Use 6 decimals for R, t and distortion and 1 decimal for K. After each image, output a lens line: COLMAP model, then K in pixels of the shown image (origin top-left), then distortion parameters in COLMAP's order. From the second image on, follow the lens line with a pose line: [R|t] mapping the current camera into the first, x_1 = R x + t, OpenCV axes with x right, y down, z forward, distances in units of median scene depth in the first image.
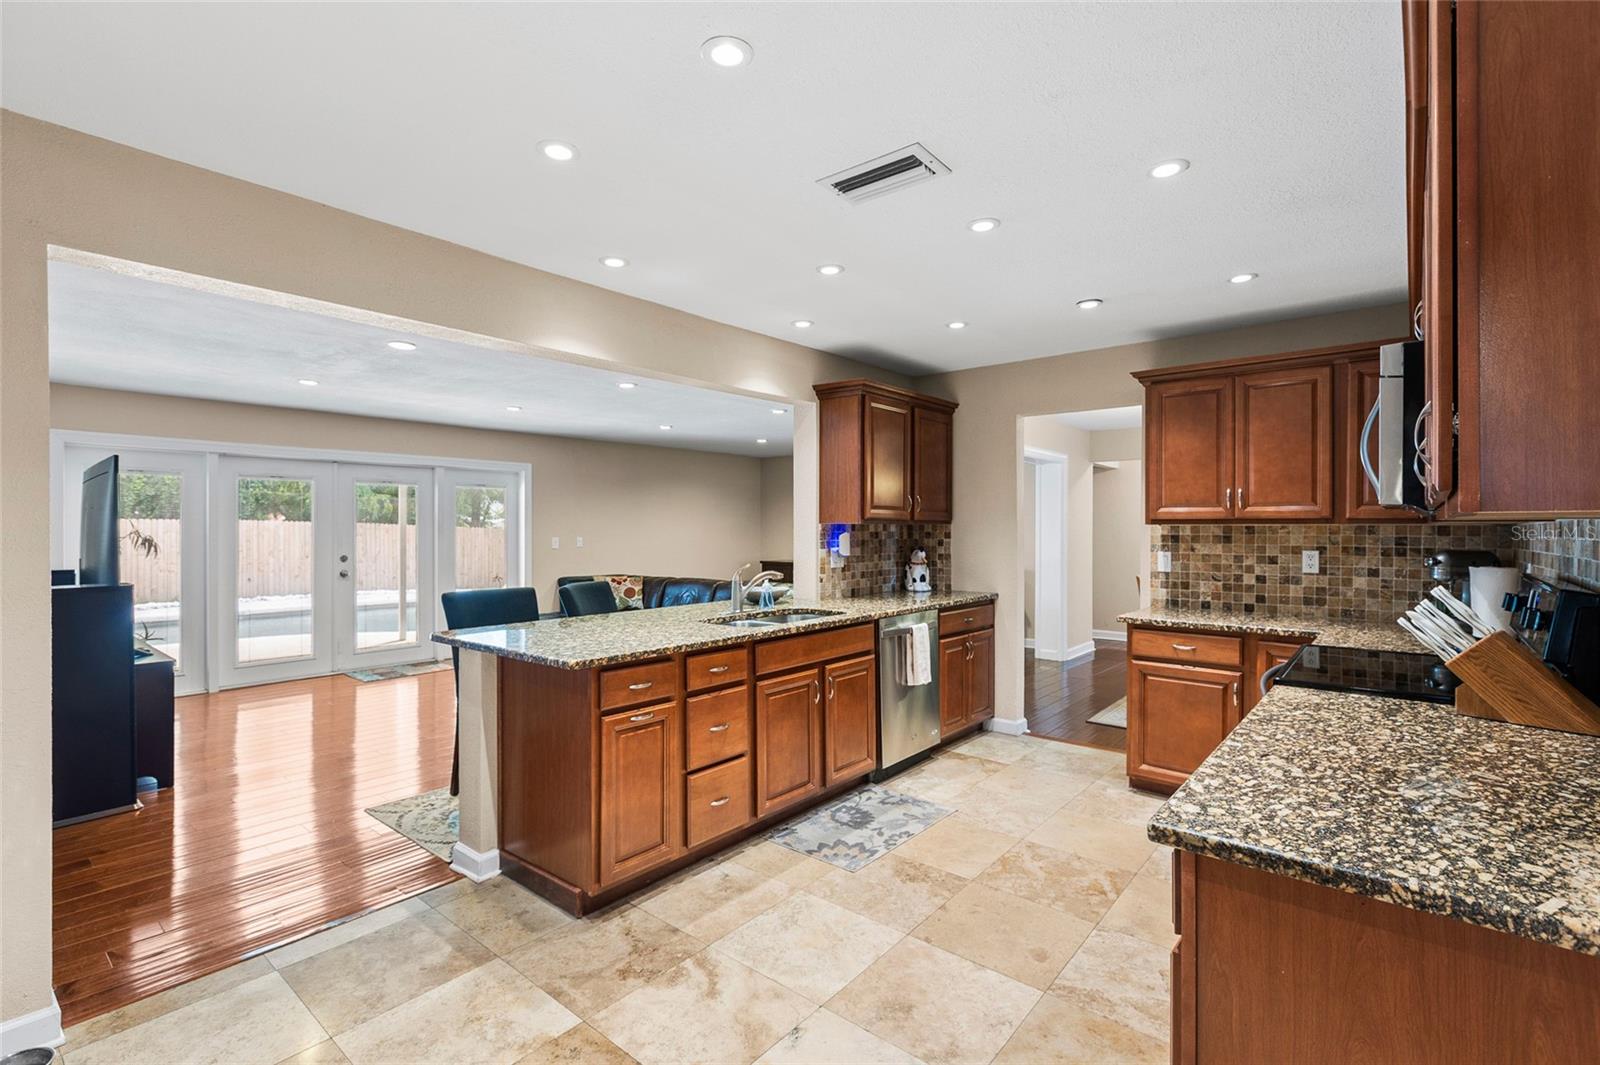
lens RADIAL K [[724.2, 0, 792.3], [0, 724.2, 529.1], [0, 0, 1]] dist [0.004331, -0.001493]
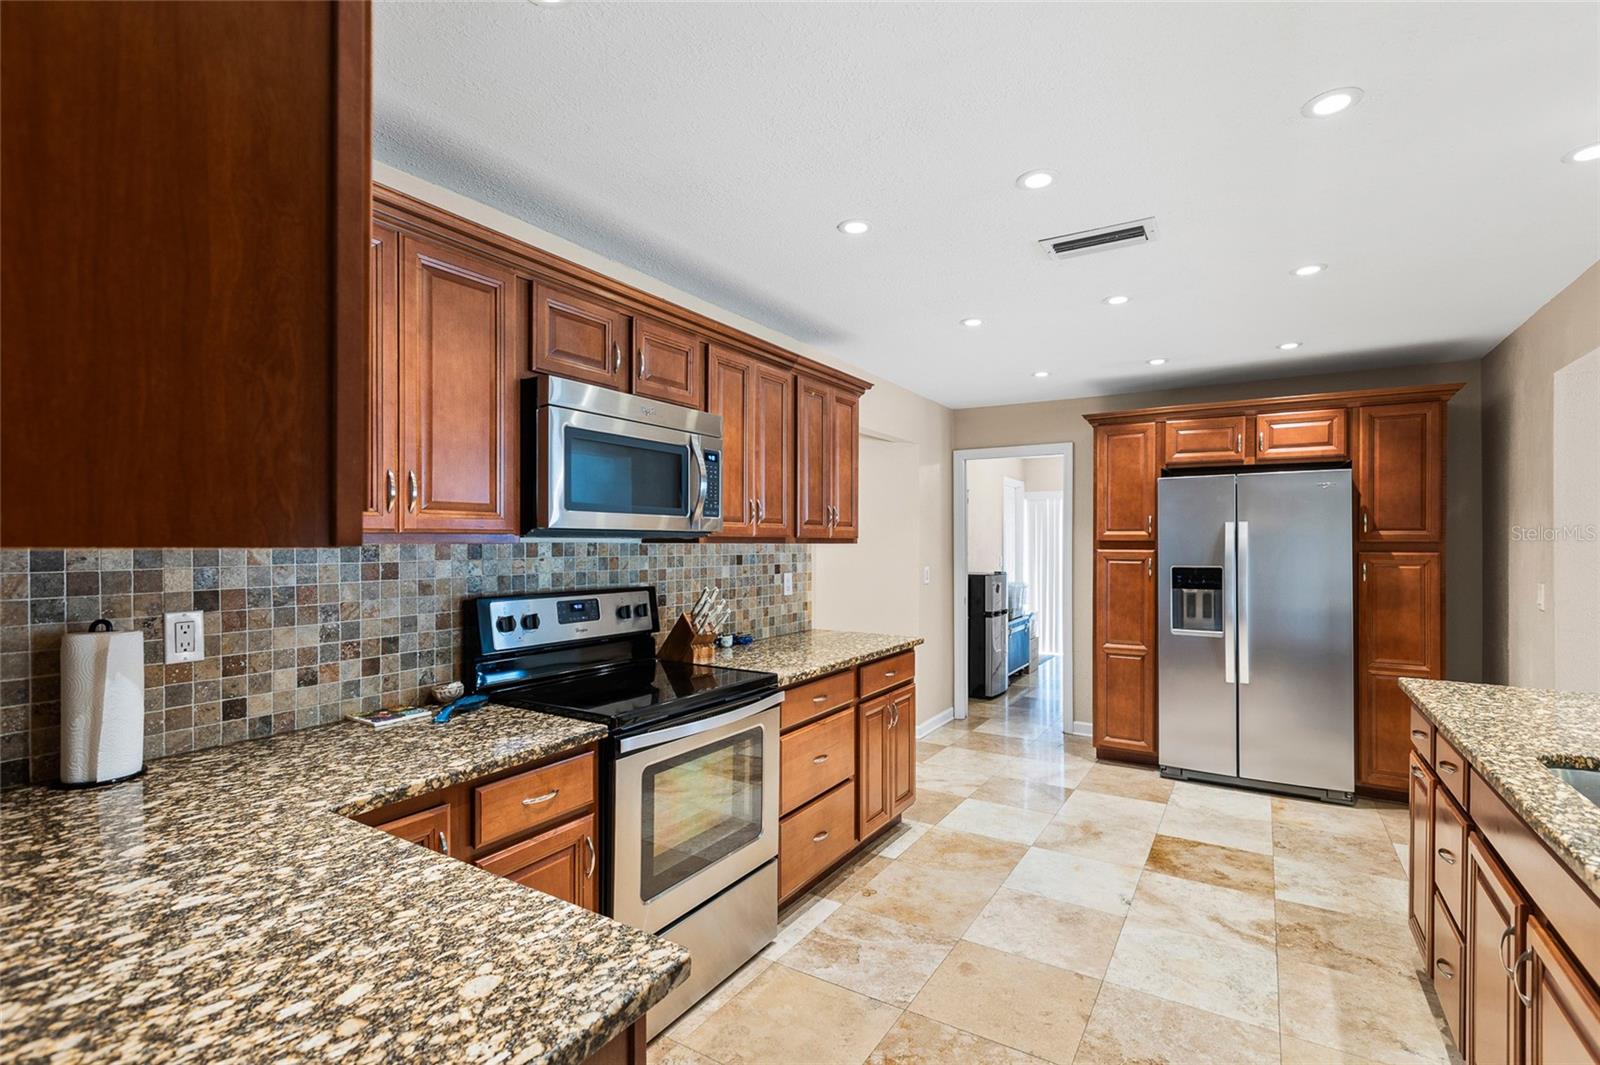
lens RADIAL K [[724.2, 0, 800.1], [0, 724.2, 541.8], [0, 0, 1]] dist [0.004331, -0.001493]
pose [[-0.991158, -0.002782, -0.132661, 0.437626], [-0.002989, 0.999995, 0.001357, -0.009018], [0.132657, 0.001742, -0.991161, 1.209972]]
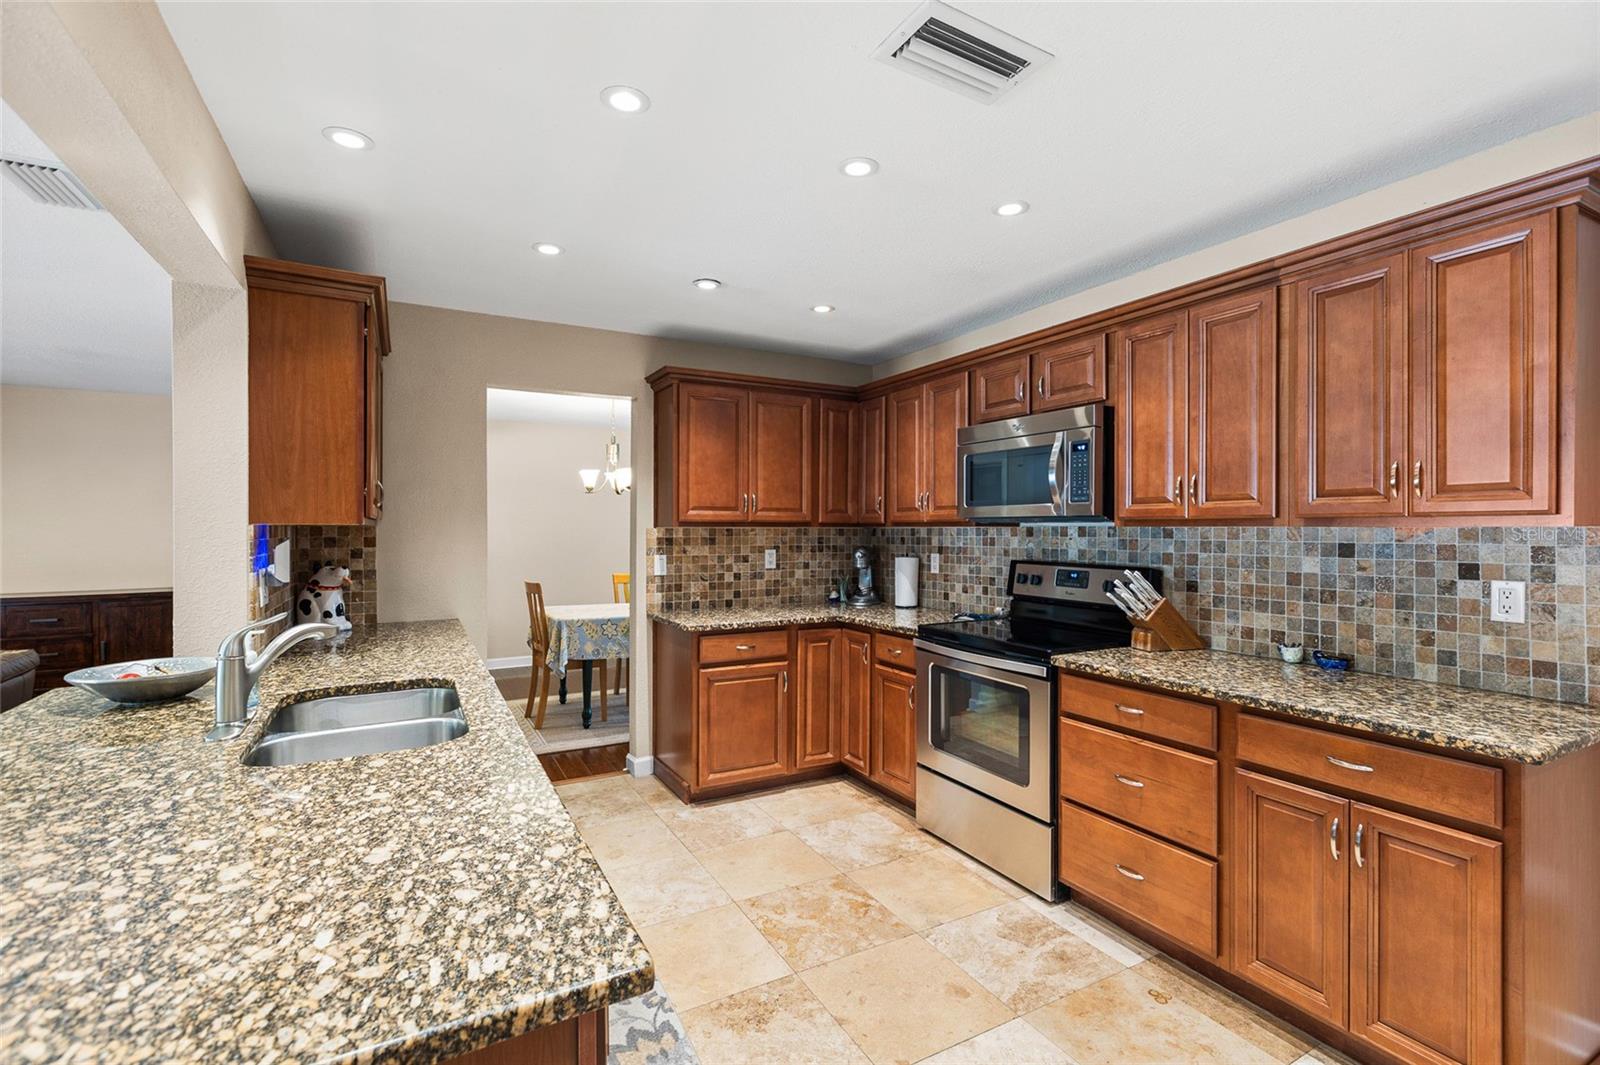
lens RADIAL K [[724.2, 0, 809.2], [0, 724.2, 531.6], [0, 0, 1]] dist [0.004331, -0.001493]
pose [[0.354550, -0.004309, 0.935027, -0.362166], [0.001307, 0.999991, 0.004113, -0.004274], [-0.935036, -0.000237, 0.354553, 0.516696]]
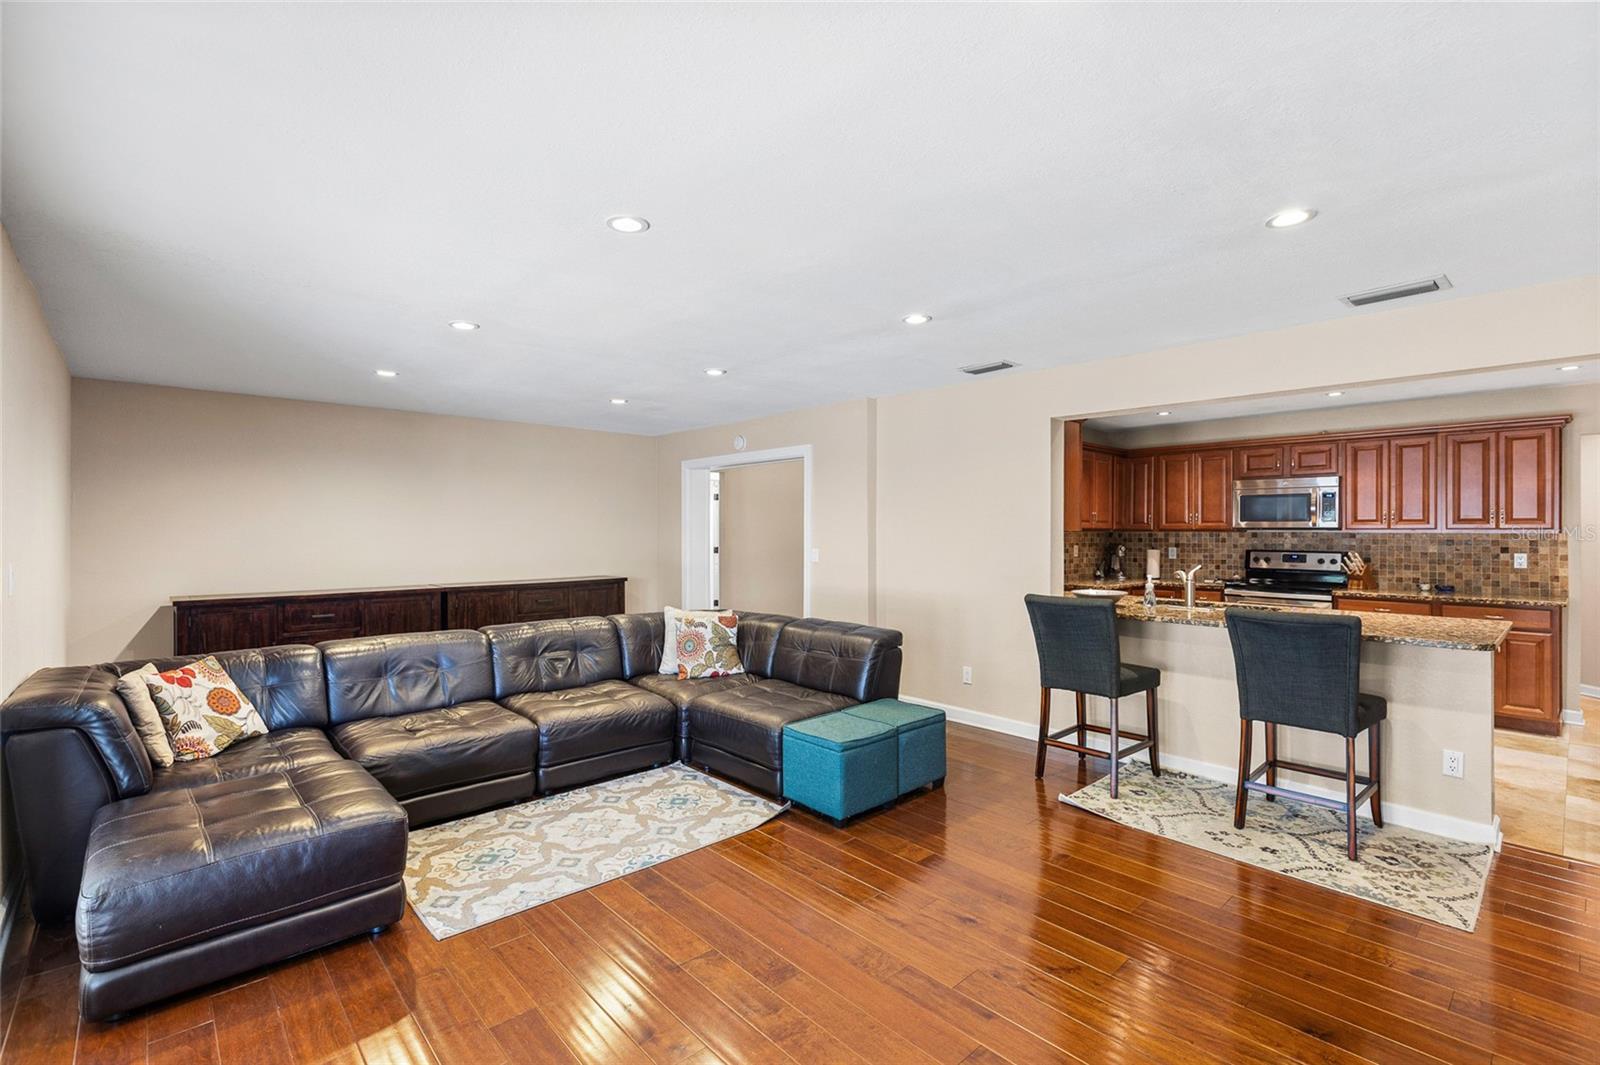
lens RADIAL K [[724.2, 0, 805.6], [0, 724.2, 533.7], [0, 0, 1]] dist [0.004331, -0.001493]
pose [[0.121066, -0.002067, 0.992642, -1.291897], [-0.001124, 0.999997, 0.002219, -0.005484], [-0.992644, -0.001384, 0.121063, 1.468175]]
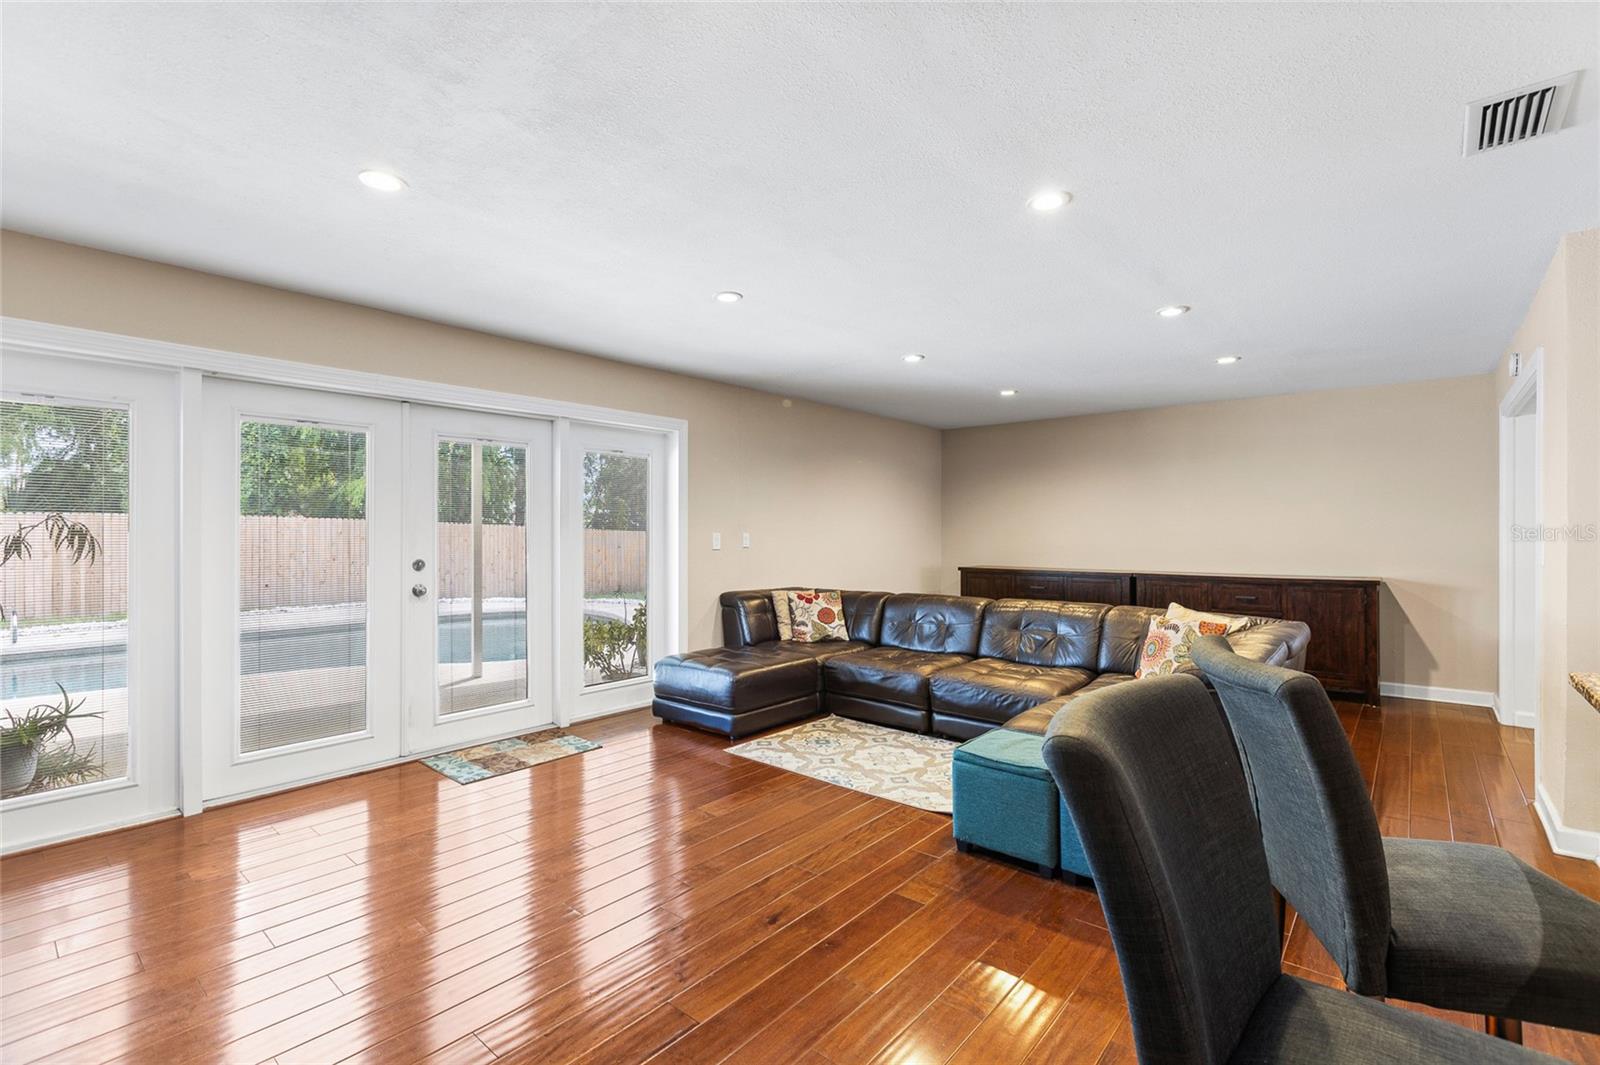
lens RADIAL K [[724.2, 0, 799.8], [0, 724.2, 530.6], [0, 0, 1]] dist [0.004331, -0.001493]
pose [[0.999937, 0.001576, -0.011073, -0.548650], [-0.001591, 0.999998, -0.001282, 0.023051], [0.011071, 0.001300, 0.999938, 0.749529]]
